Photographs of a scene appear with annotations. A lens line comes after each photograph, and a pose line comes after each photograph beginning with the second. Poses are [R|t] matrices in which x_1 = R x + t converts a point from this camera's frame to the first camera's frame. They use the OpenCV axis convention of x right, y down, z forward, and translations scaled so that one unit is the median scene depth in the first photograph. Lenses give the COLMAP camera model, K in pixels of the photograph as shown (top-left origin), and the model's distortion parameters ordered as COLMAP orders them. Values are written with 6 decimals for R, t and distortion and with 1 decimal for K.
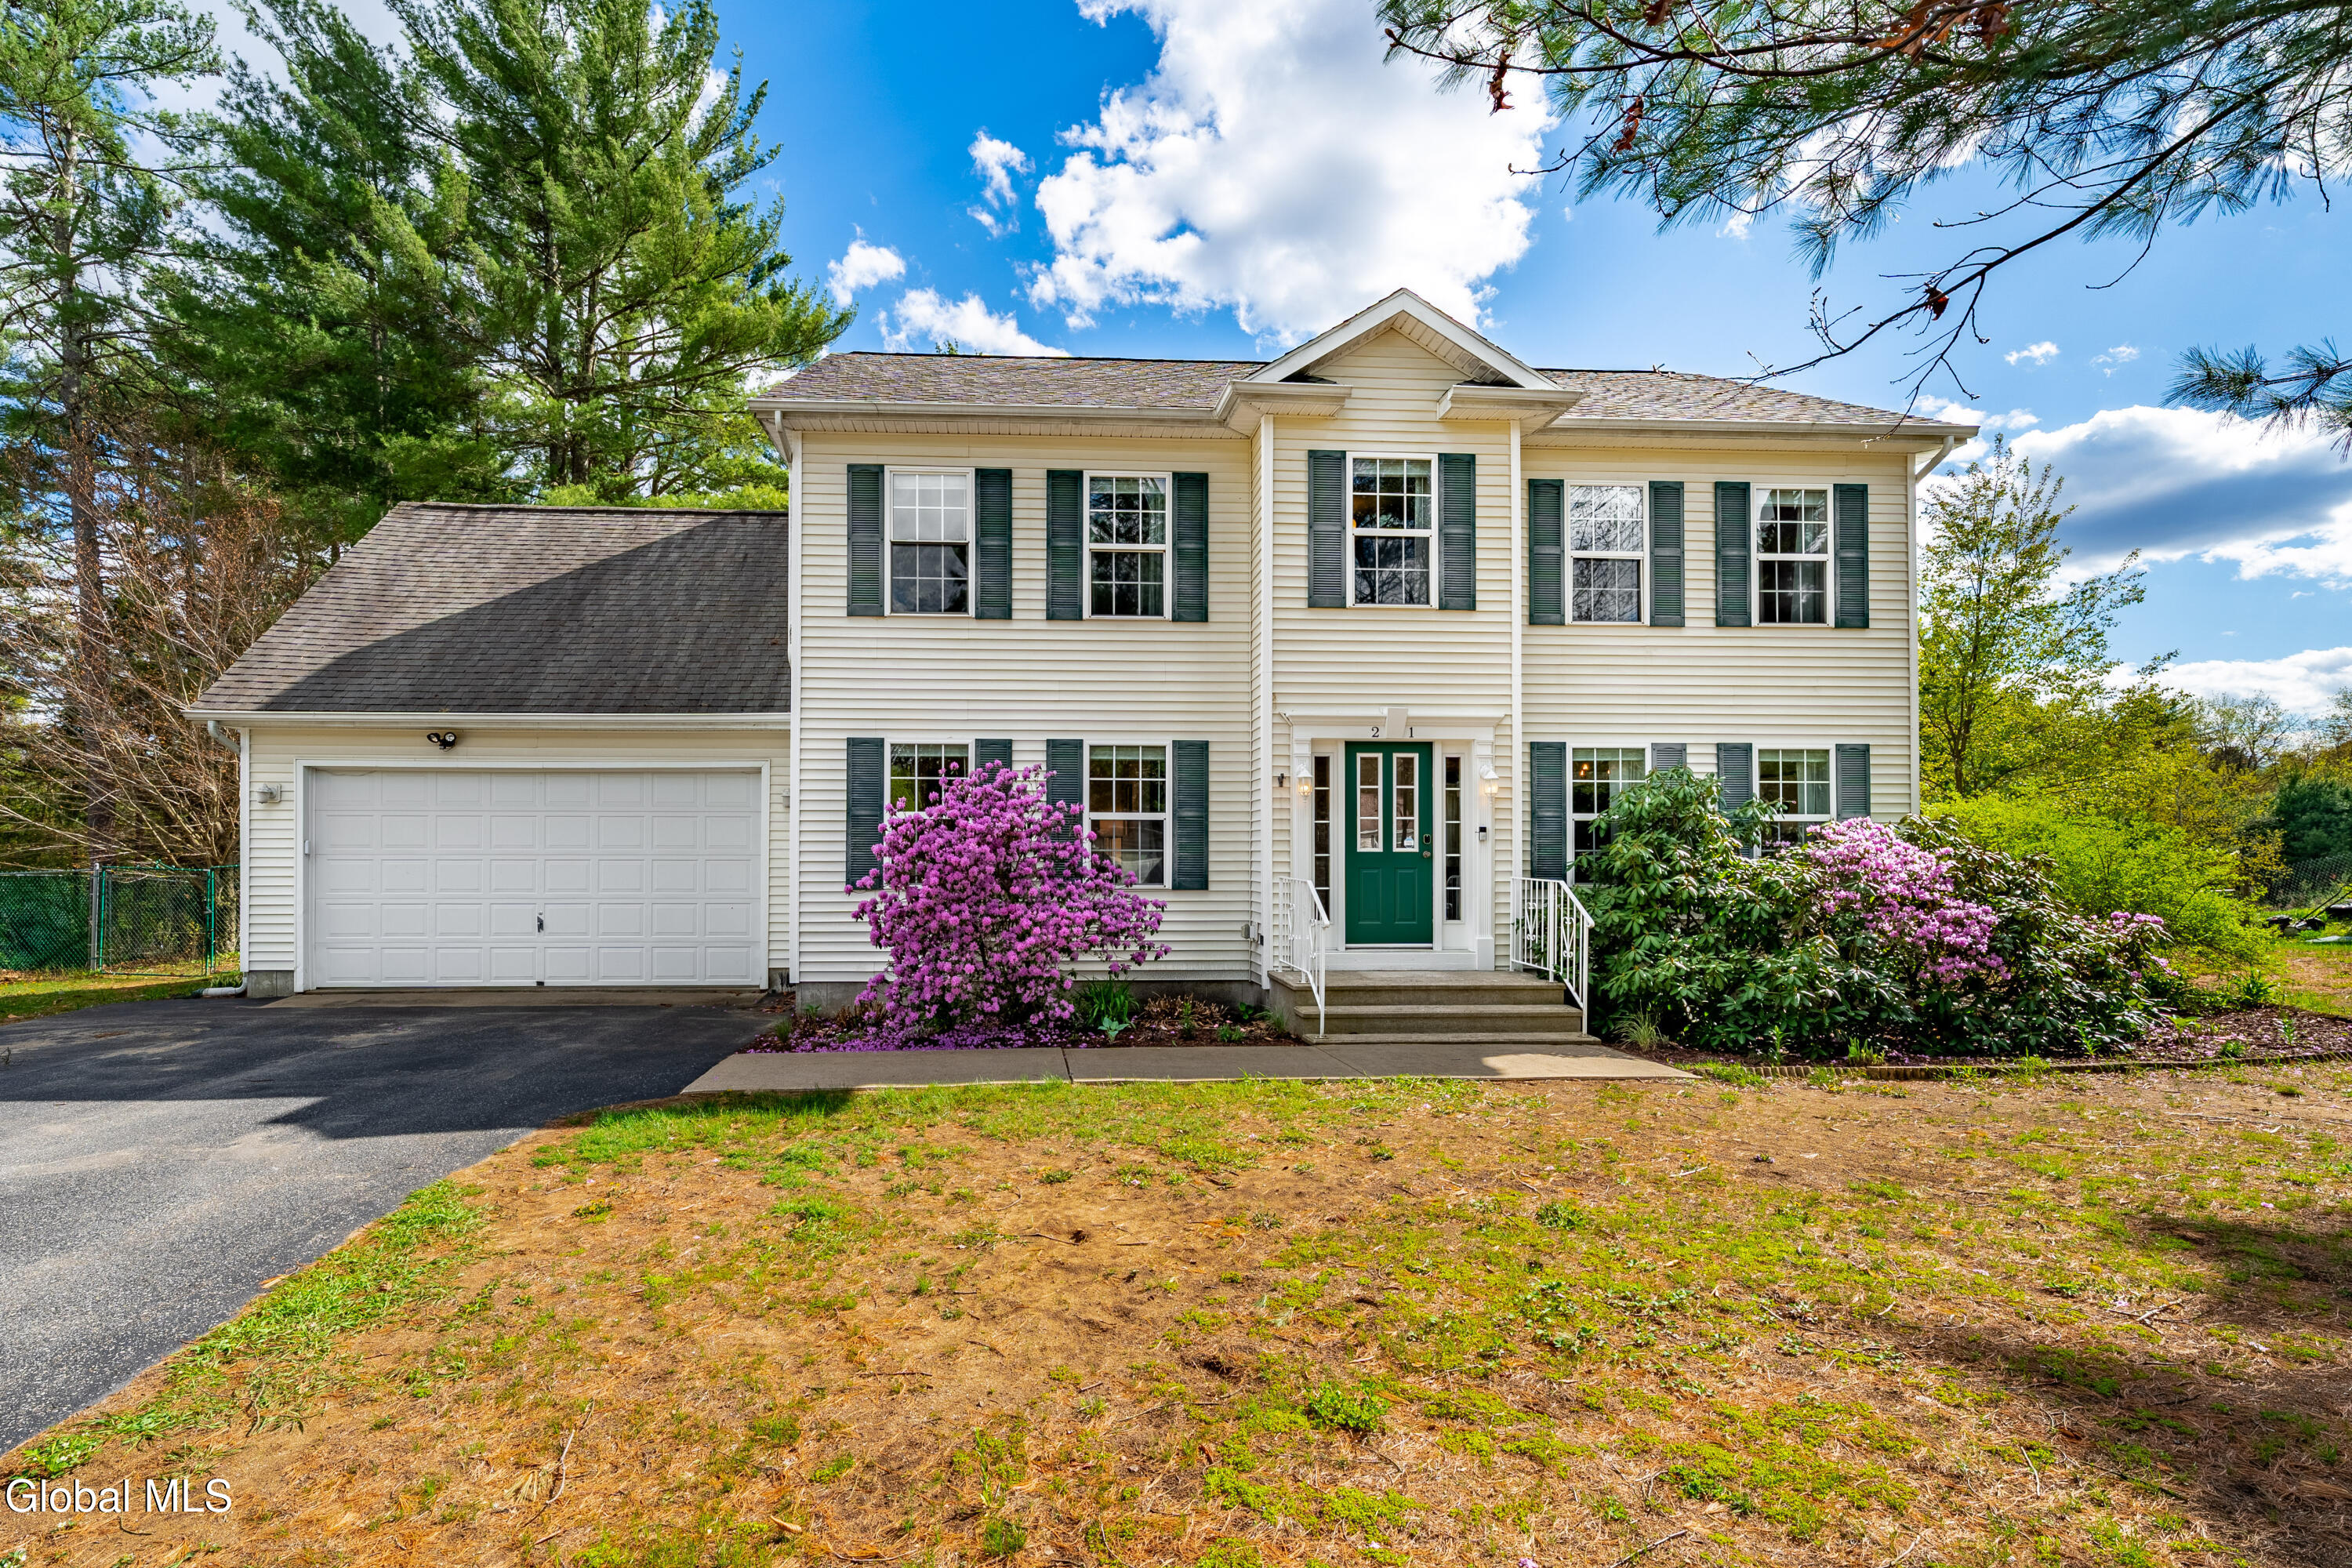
lens RADIAL K [[1039.6, 0, 1075.3], [0, 1039.6, 847.6], [0, 0, 1]] dist [-0.000406, -0.000268]
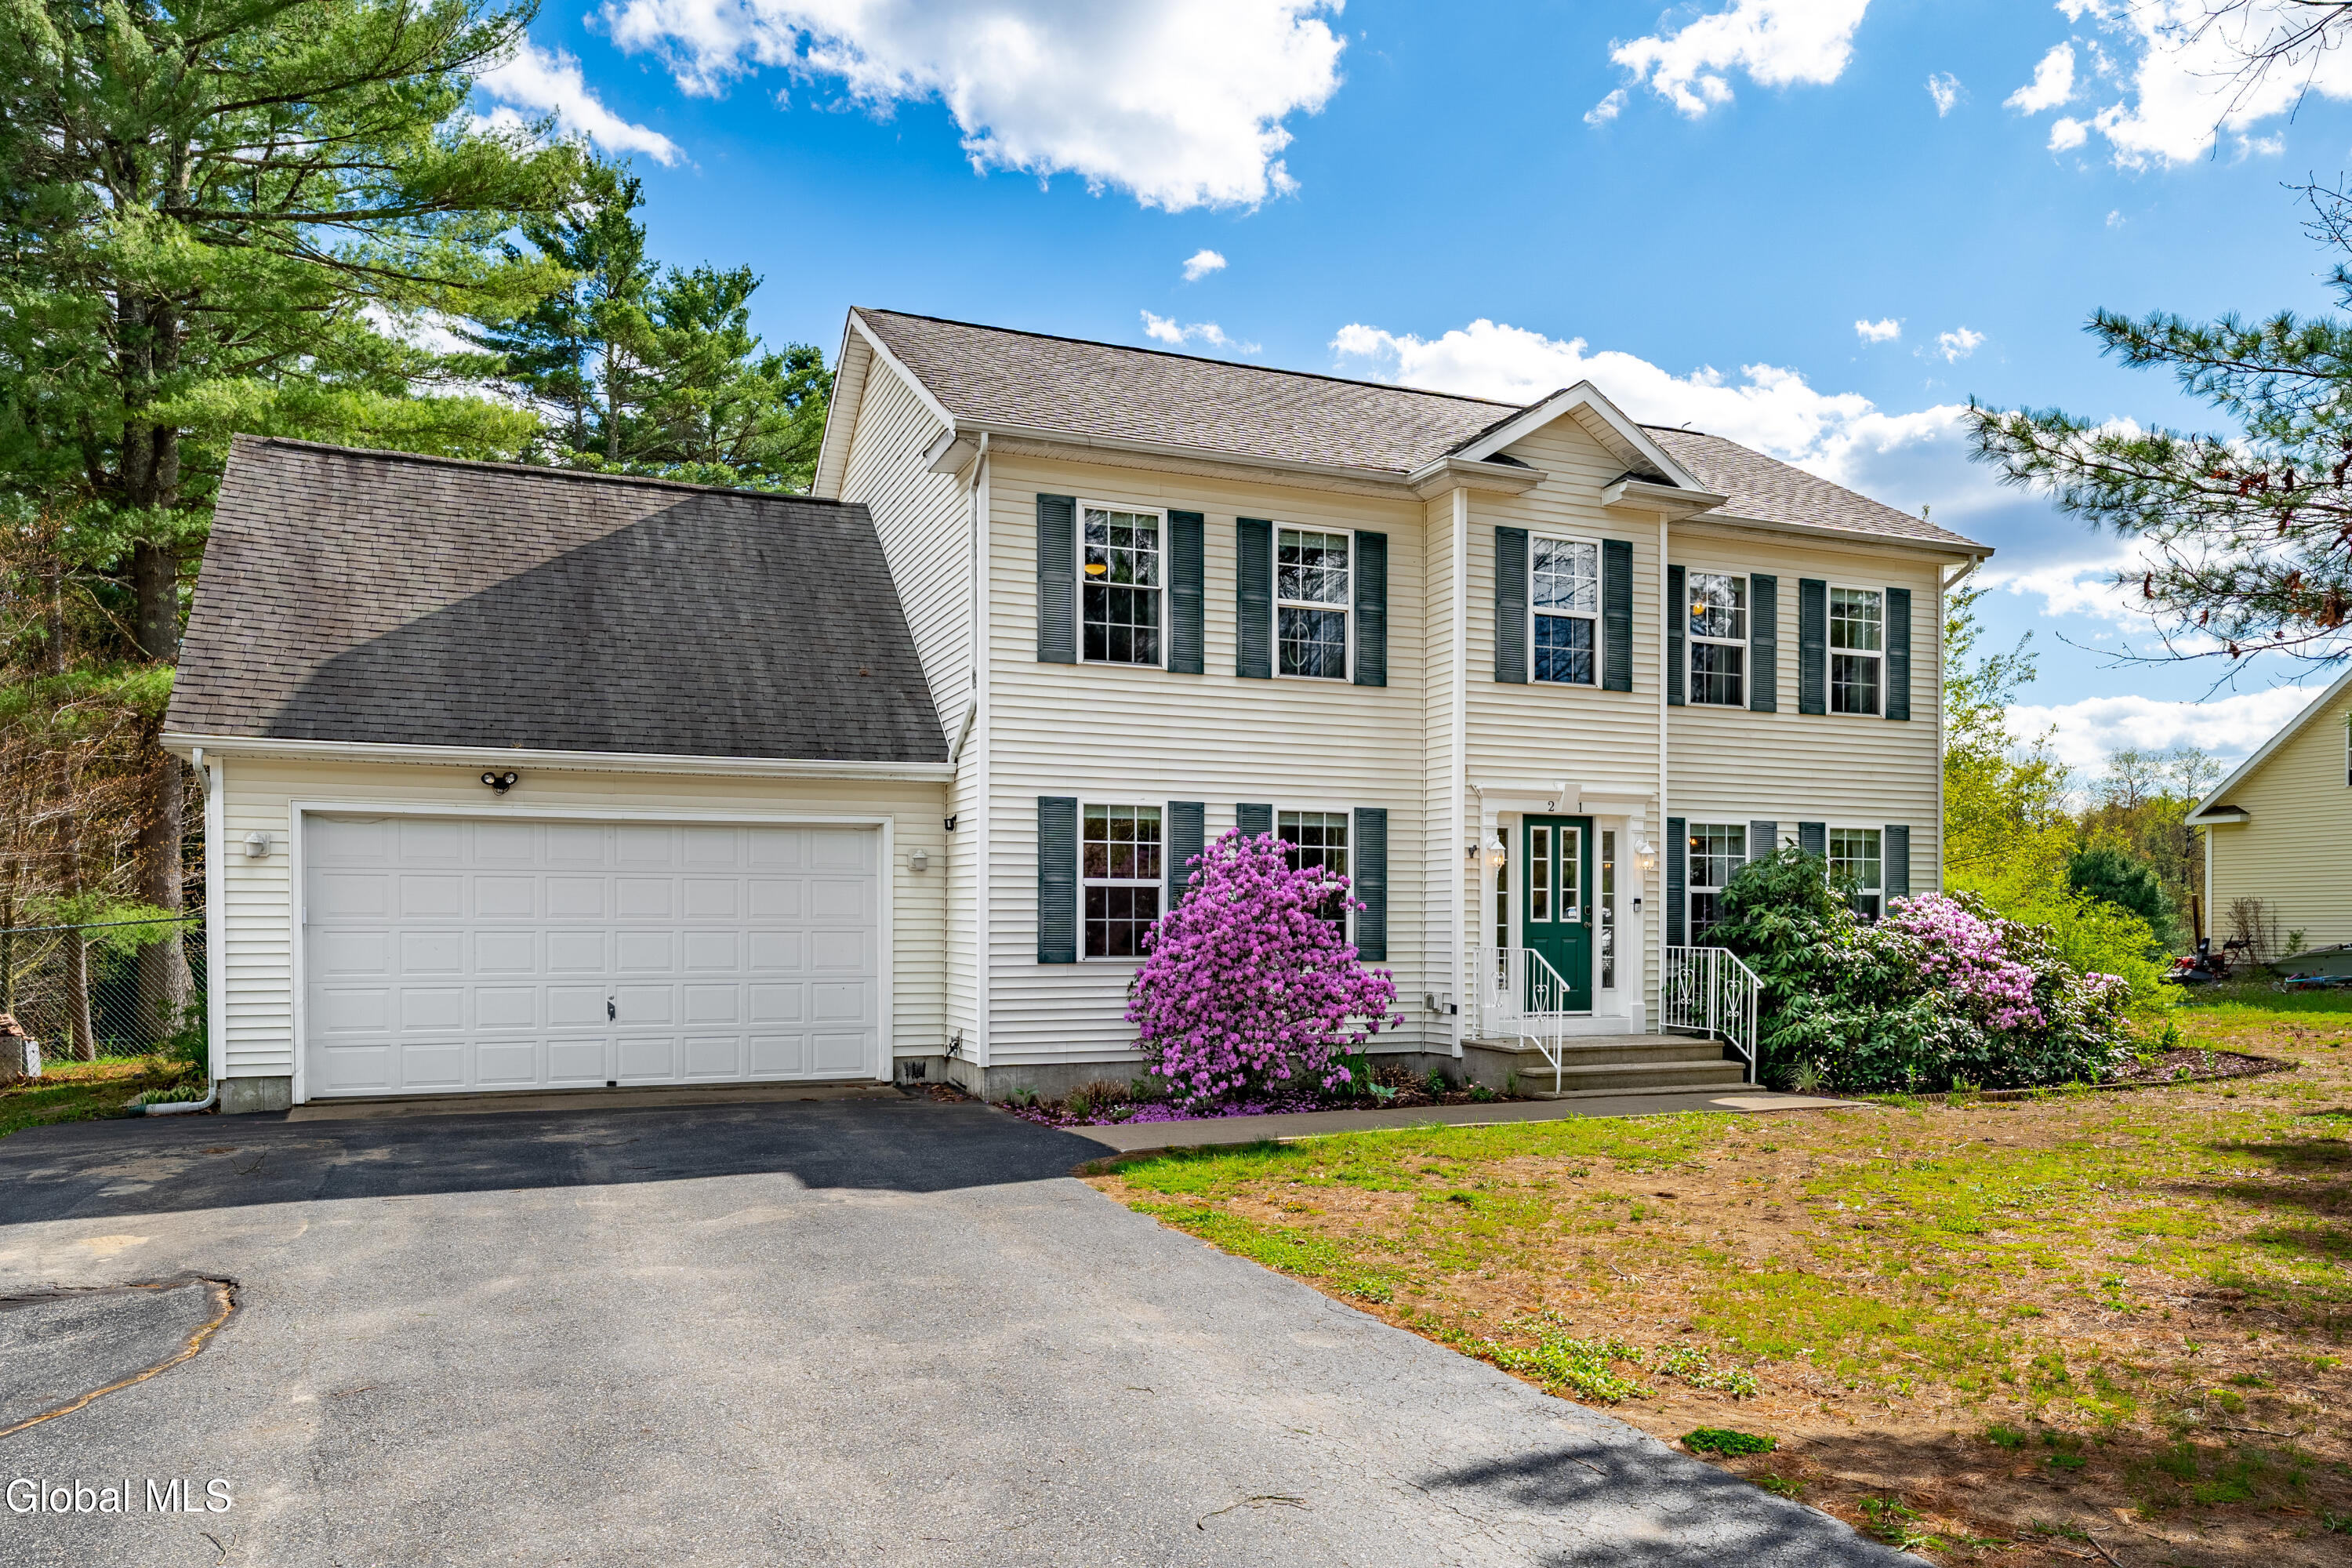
lens RADIAL K [[1564.1, 0, 1137.2], [0, 1564.1, 954.7], [0, 0, 1]] dist [0.000804, 0.004238]
pose [[0.944489, -0.006030, 0.328488, -0.599243], [-0.001266, 0.999757, 0.021994, 0.002602], [-0.328541, -0.021189, 0.944252, -0.328794]]
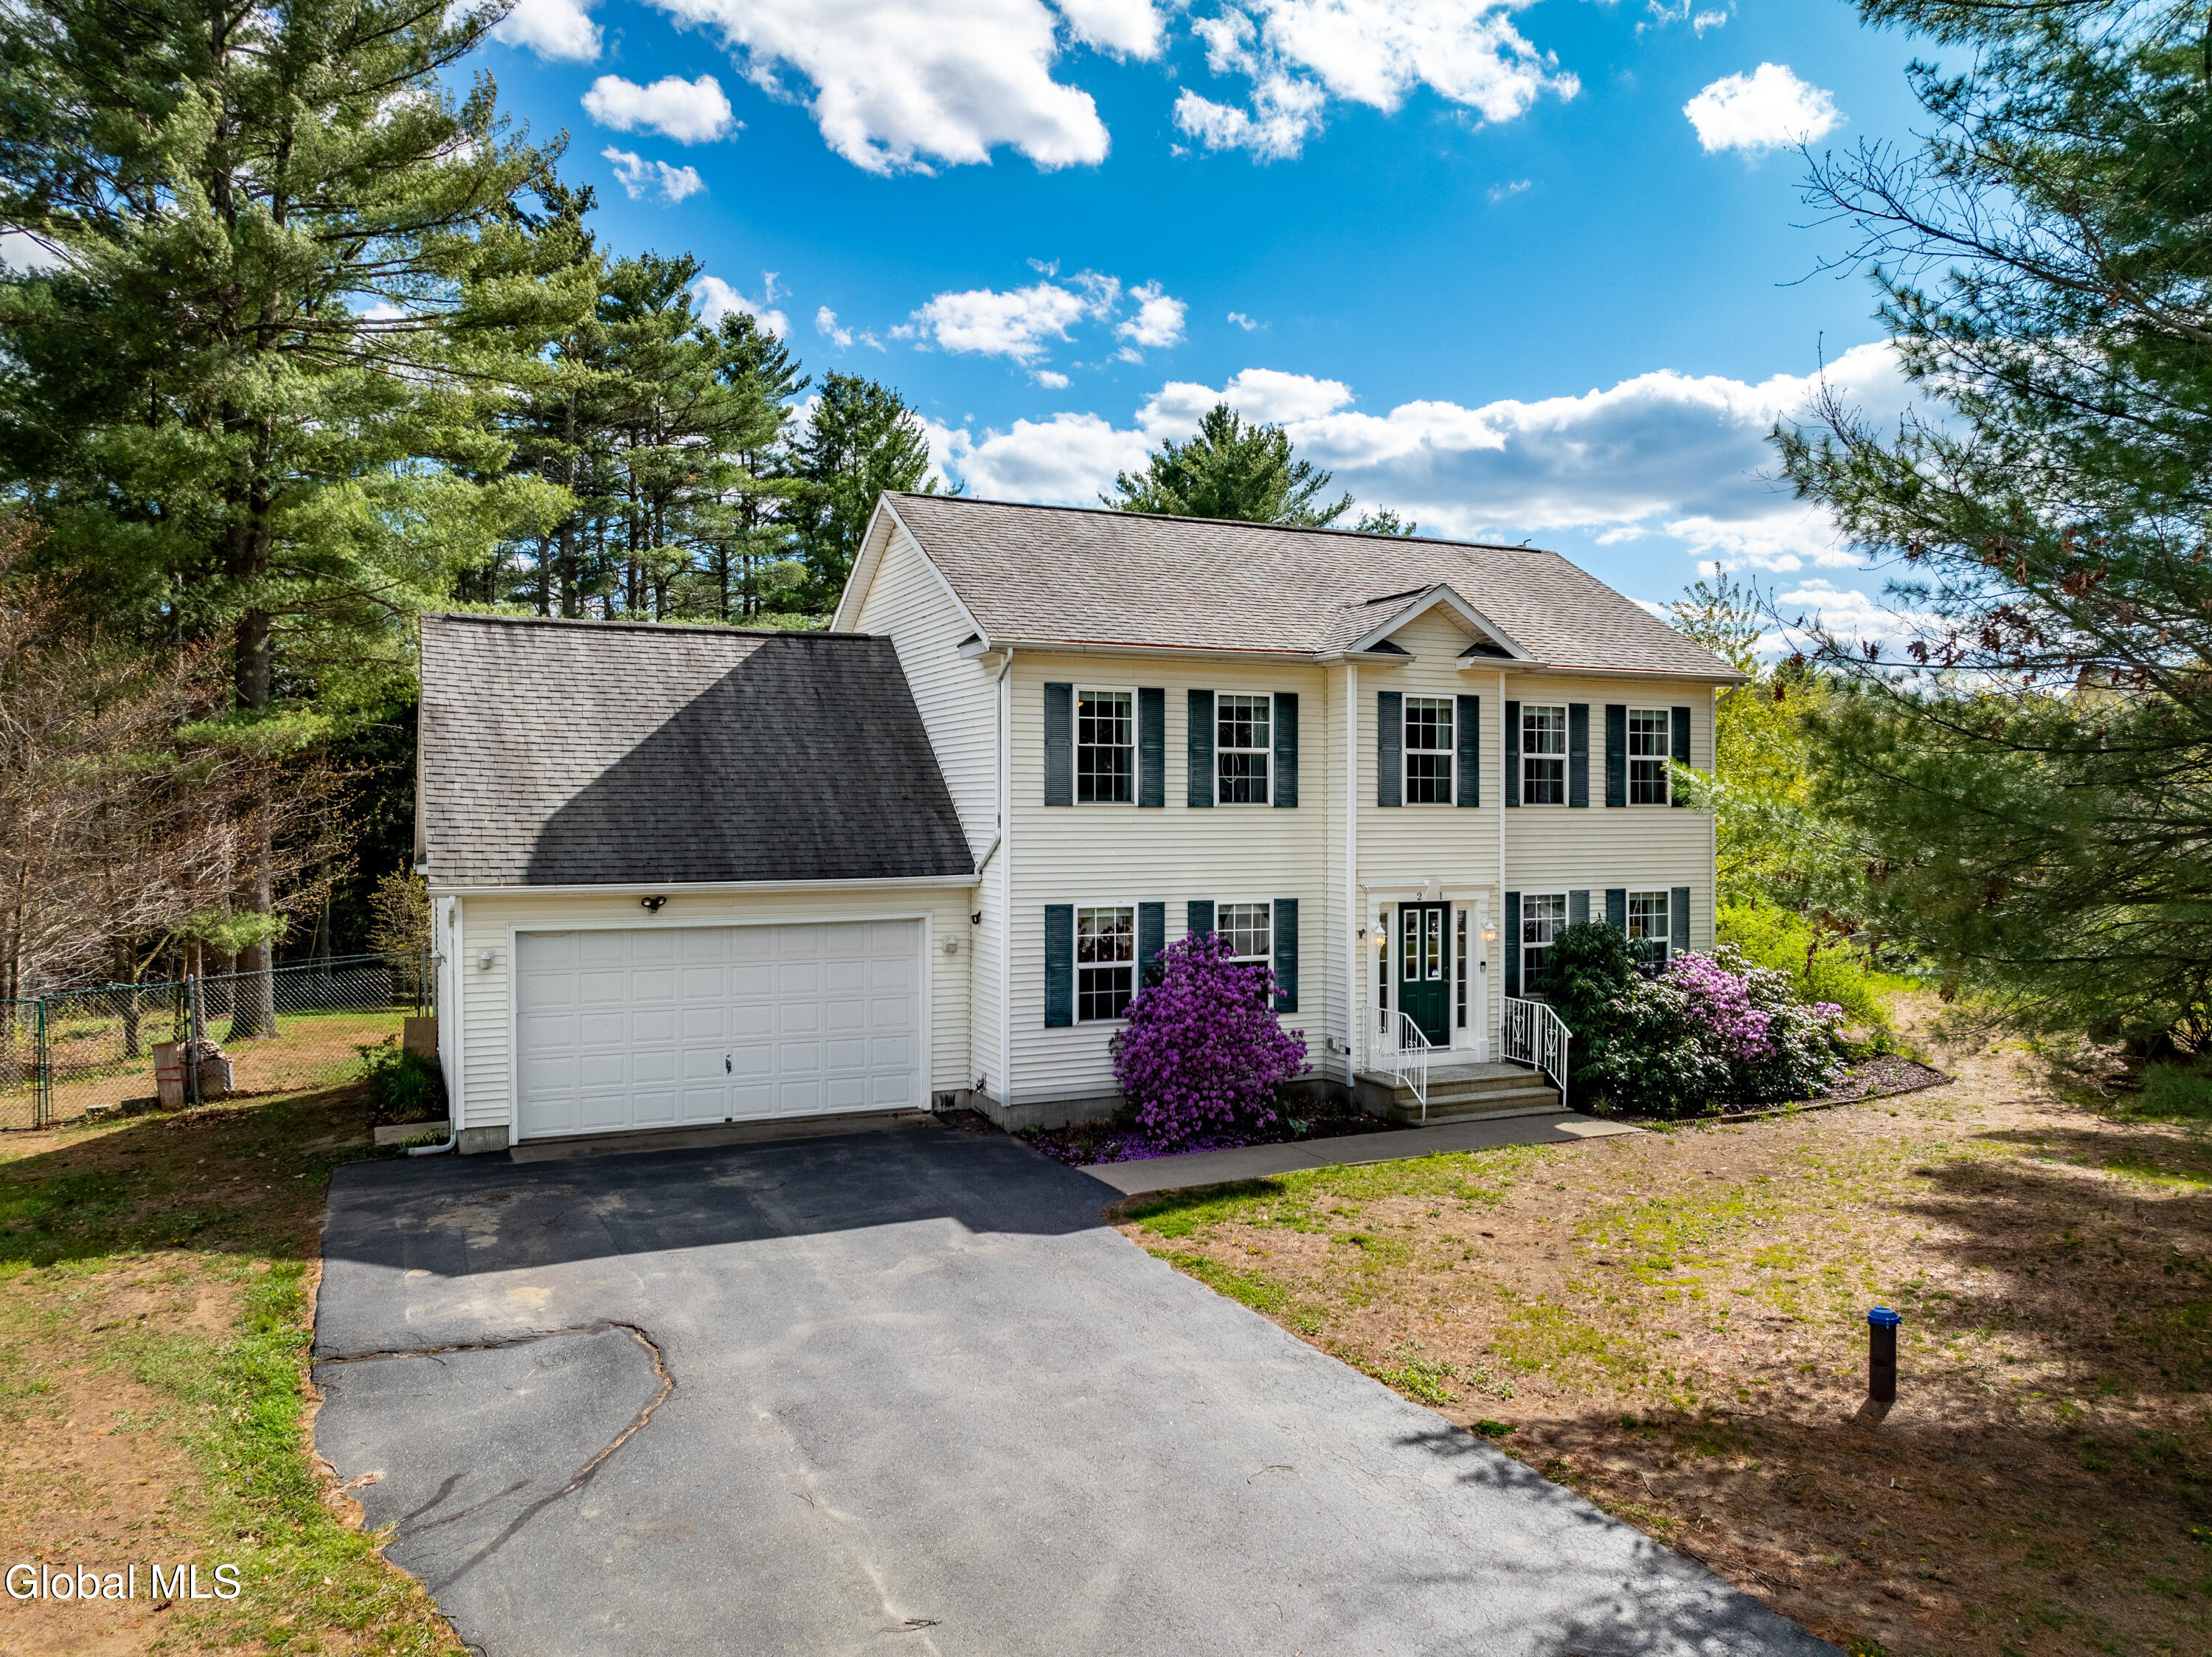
lens RADIAL K [[1566.3, 0, 1097.0], [0, 1566.3, 821.3], [0, 0, 1]] dist [-0.023743, -0.005462]
pose [[0.927170, -0.004848, 0.374609, -0.874456], [-0.001844, 0.999845, 0.017504, -0.242247], [-0.374635, -0.016919, 0.927018, -0.757361]]
